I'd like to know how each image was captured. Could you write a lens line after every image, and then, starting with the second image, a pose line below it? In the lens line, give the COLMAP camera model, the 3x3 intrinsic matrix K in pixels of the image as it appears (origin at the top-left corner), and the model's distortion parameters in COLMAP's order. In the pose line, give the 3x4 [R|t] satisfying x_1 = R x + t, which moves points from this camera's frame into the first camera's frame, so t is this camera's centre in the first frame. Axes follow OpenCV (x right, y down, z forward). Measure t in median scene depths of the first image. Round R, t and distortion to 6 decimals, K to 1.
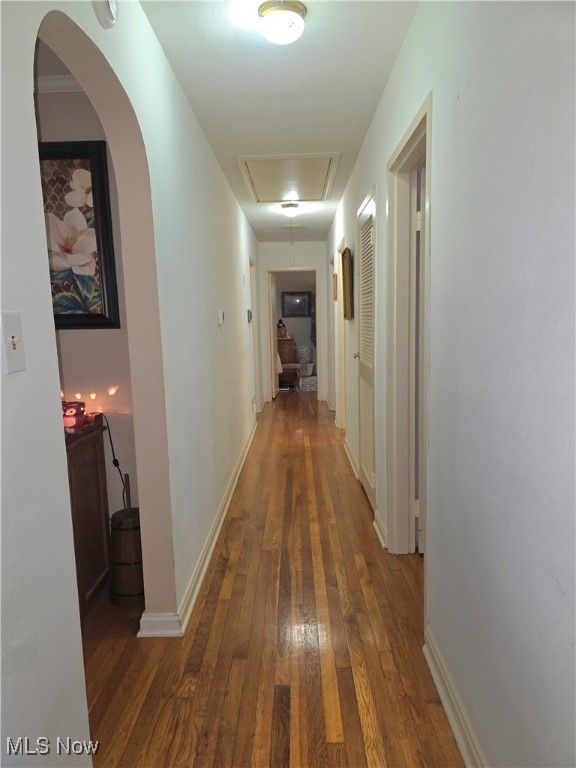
lens RADIAL K [[518.0, 0, 285.6], [0, 518.0, 386.3], [0, 0, 1]] dist [0.040877, -0.046455]
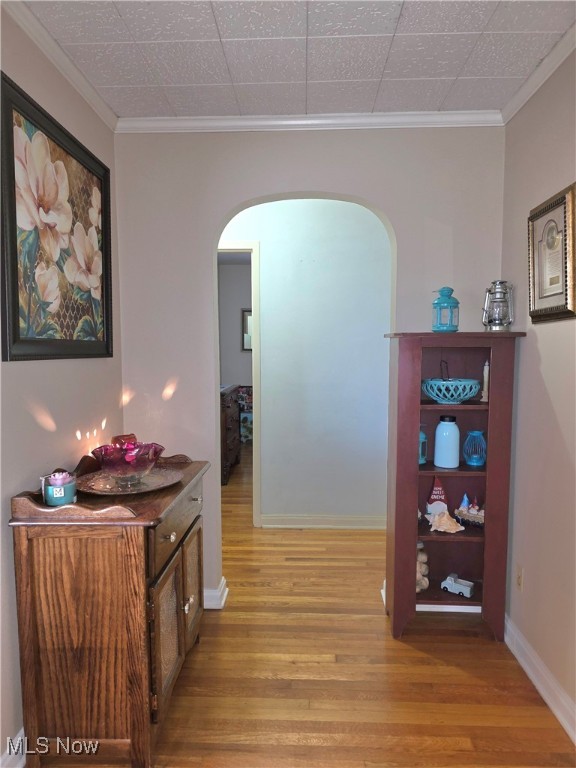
lens RADIAL K [[518.0, 0, 286.8], [0, 518.0, 382.4], [0, 0, 1]] dist [0.040877, -0.046455]
pose [[0.010062, -0.044039, 0.998979, -1.315337], [0.139162, 0.989369, 0.042214, -0.061919], [-0.990219, 0.138595, 0.016083, 0.684137]]
